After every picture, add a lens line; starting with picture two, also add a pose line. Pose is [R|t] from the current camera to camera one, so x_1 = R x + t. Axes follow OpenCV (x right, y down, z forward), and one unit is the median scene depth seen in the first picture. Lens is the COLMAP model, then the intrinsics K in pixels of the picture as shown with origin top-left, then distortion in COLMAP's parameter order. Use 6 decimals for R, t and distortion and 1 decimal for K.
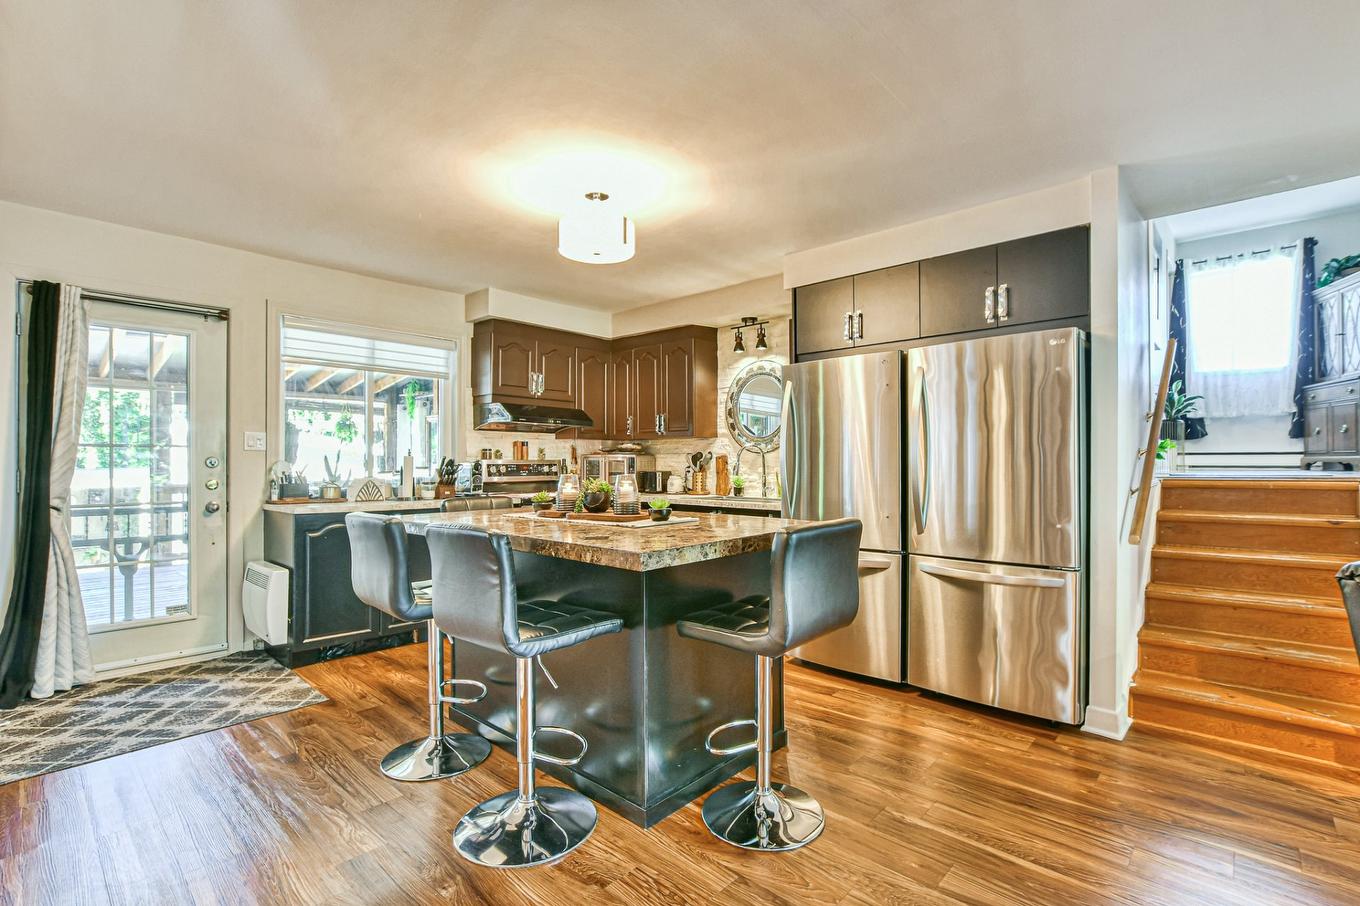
lens RADIAL K [[612.2, 0, 701.3], [0, 612.2, 459.9], [0, 0, 1]] dist [-0.012609, 0.003452]
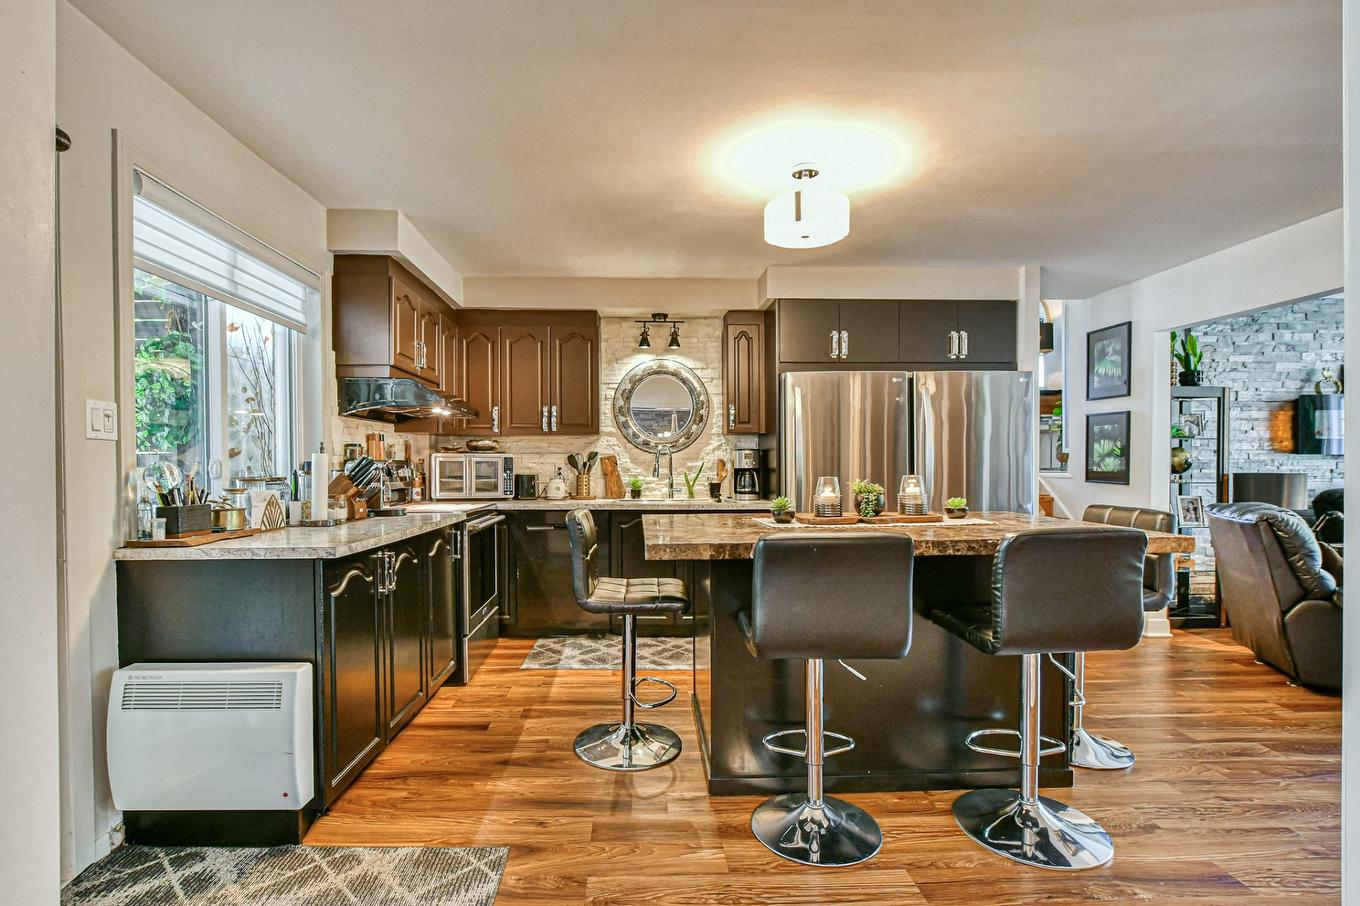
lens RADIAL K [[612.2, 0, 644.9], [0, 612.2, 472.9], [0, 0, 1]] dist [-0.012609, 0.003452]
pose [[0.748897, -0.011770, 0.662582, -0.583678], [-0.001466, 0.999810, 0.019417, 0.000317], [-0.662684, -0.015513, 0.748738, 0.287268]]
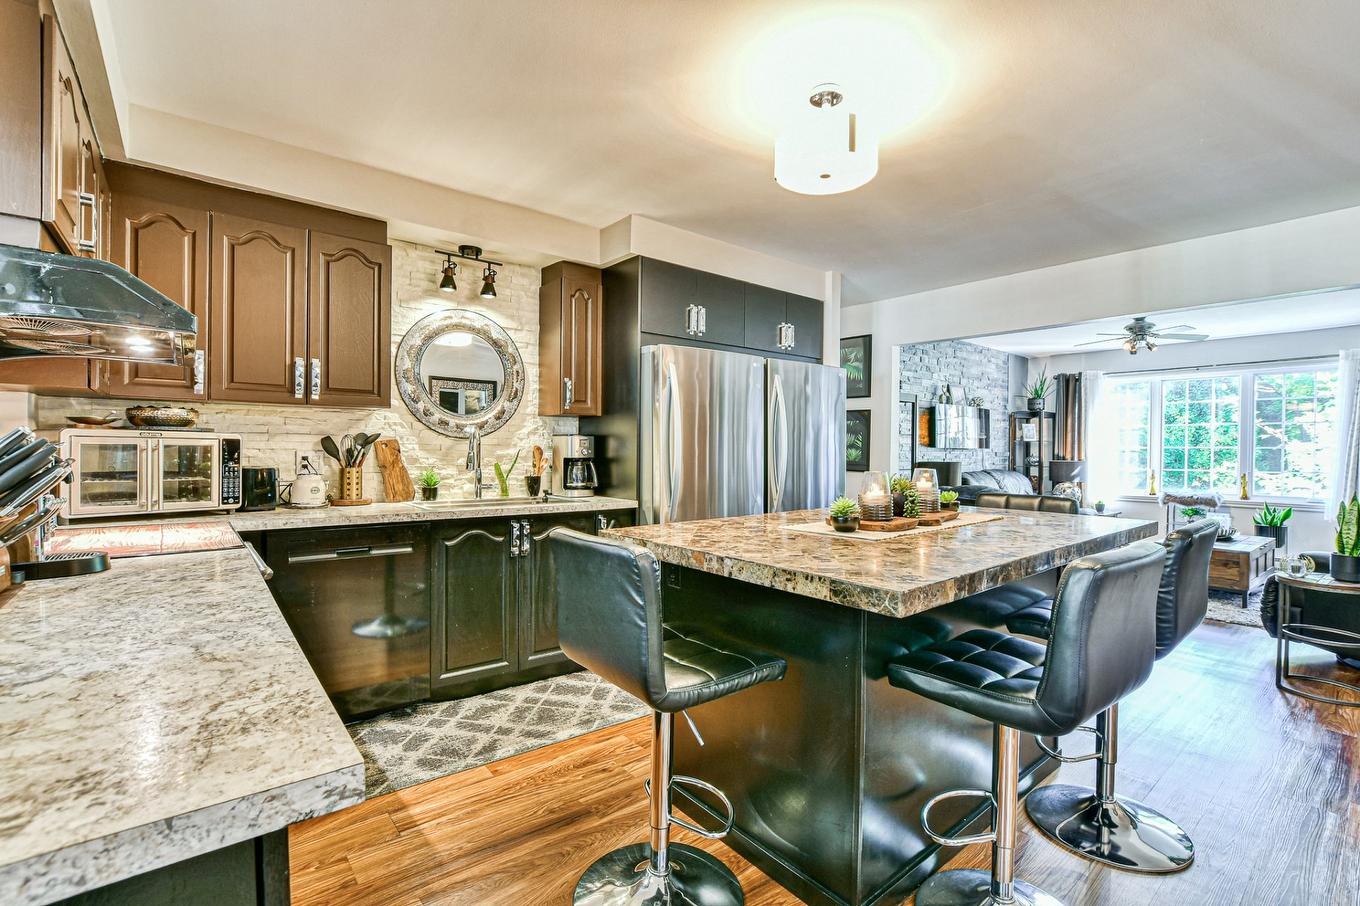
lens RADIAL K [[612.2, 0, 671.0], [0, 612.2, 455.6], [0, 0, 1]] dist [-0.012609, 0.003452]
pose [[0.200091, -0.006406, 0.979756, -0.571168], [-0.011970, 0.999888, 0.008982, 0.000189], [-0.979704, -0.013525, 0.199992, 0.627250]]
